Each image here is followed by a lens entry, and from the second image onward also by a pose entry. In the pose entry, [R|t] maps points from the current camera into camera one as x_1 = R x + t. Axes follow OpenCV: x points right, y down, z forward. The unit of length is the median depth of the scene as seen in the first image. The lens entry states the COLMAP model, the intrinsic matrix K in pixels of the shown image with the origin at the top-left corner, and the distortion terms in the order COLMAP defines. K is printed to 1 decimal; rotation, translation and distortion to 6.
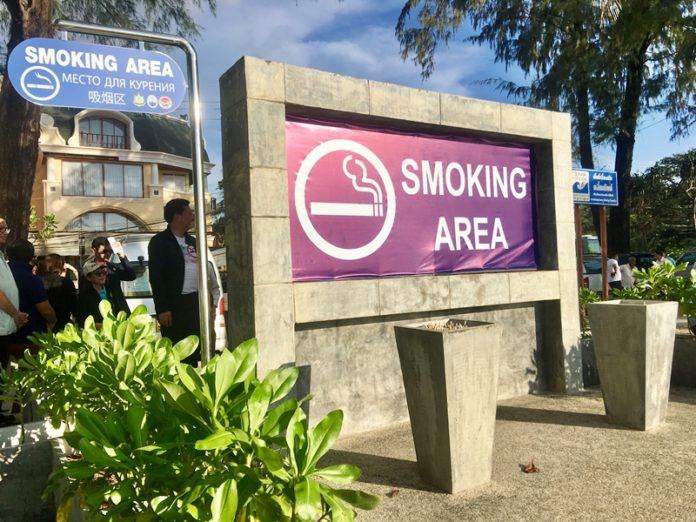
lens RADIAL K [[583.6, 0, 347.8], [0, 583.6, 260.8], [0, 0, 1]] dist [0.043269, -0.043004]
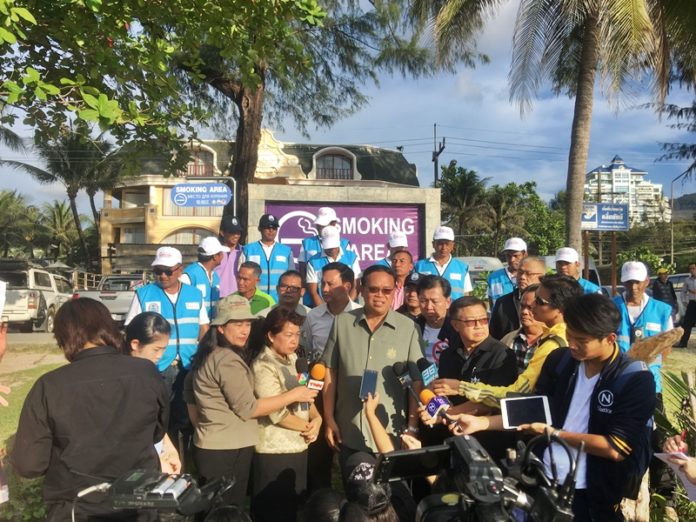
lens RADIAL K [[583.6, 0, 347.3], [0, 583.6, 261.9], [0, 0, 1]] dist [0.043269, -0.043004]
pose [[0.912238, 0.017011, -0.409307, 1.285119], [-0.026307, 0.999508, -0.017092, 0.031085], [0.408814, 0.026360, 0.912237, -1.171971]]
